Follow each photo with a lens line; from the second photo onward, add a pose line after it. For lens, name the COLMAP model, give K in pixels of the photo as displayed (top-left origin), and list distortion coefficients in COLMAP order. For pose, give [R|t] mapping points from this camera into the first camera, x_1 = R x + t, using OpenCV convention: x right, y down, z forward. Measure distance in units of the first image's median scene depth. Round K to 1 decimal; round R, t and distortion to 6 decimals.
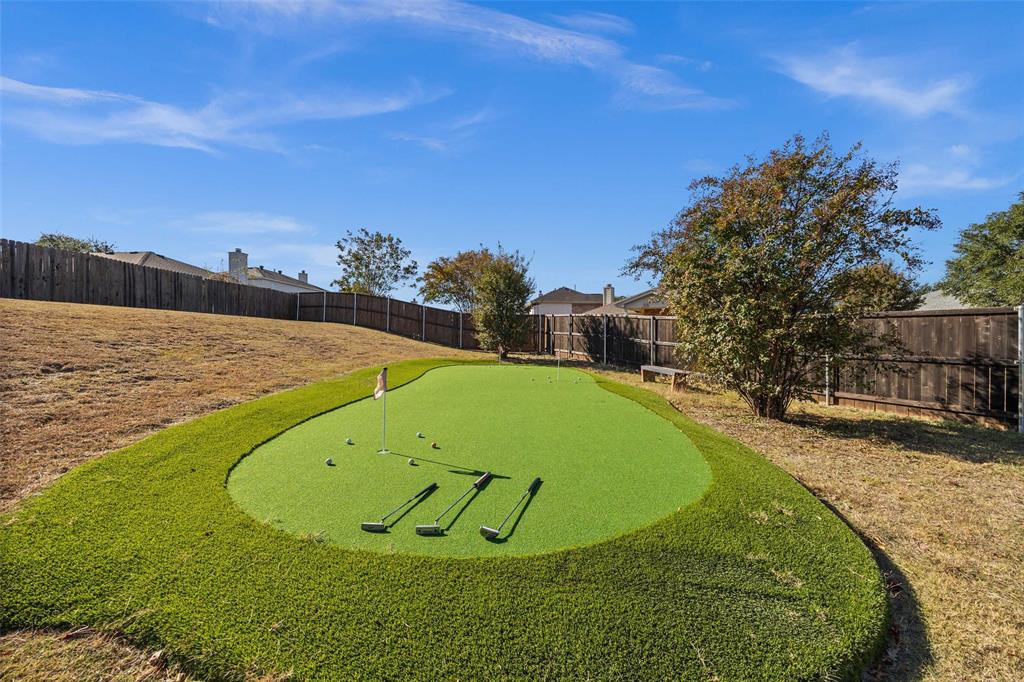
lens RADIAL K [[389.8, 0, 518.1], [0, 389.8, 344.7], [0, 0, 1]] dist [-0.000999, -0.000043]
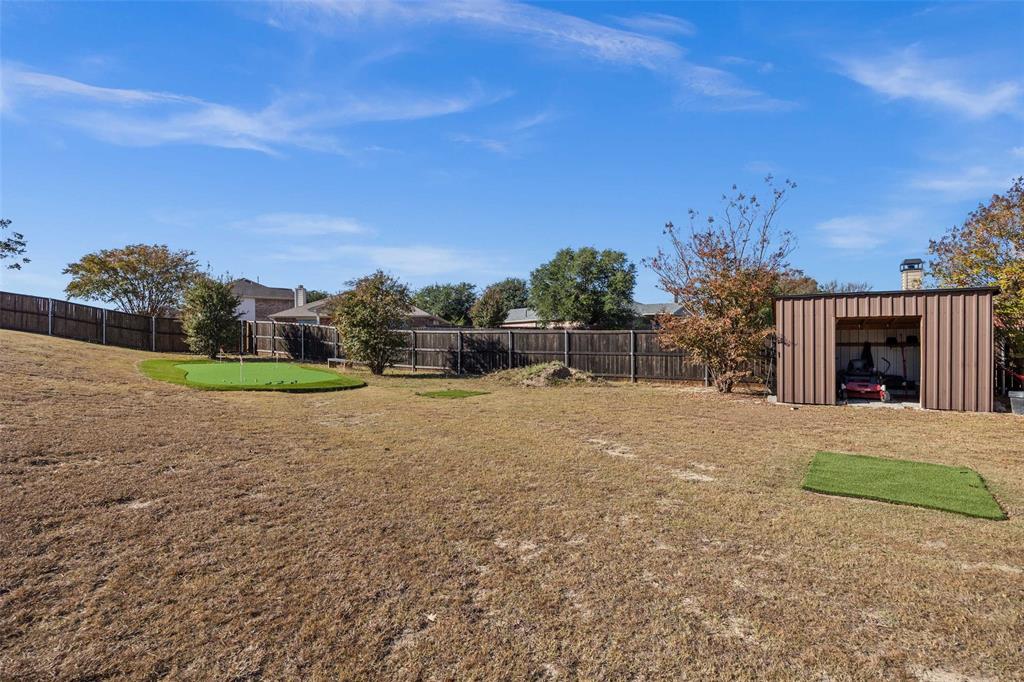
lens RADIAL K [[480.9, 0, 512.0], [0, 480.9, 341.0], [0, 0, 1]] dist [-0.001106, -0.000385]
pose [[0.795815, -0.012109, 0.605418, -0.195078], [0.013832, 0.999903, 0.001817, -0.008250], [-0.605381, 0.006928, 0.795905, -0.722098]]
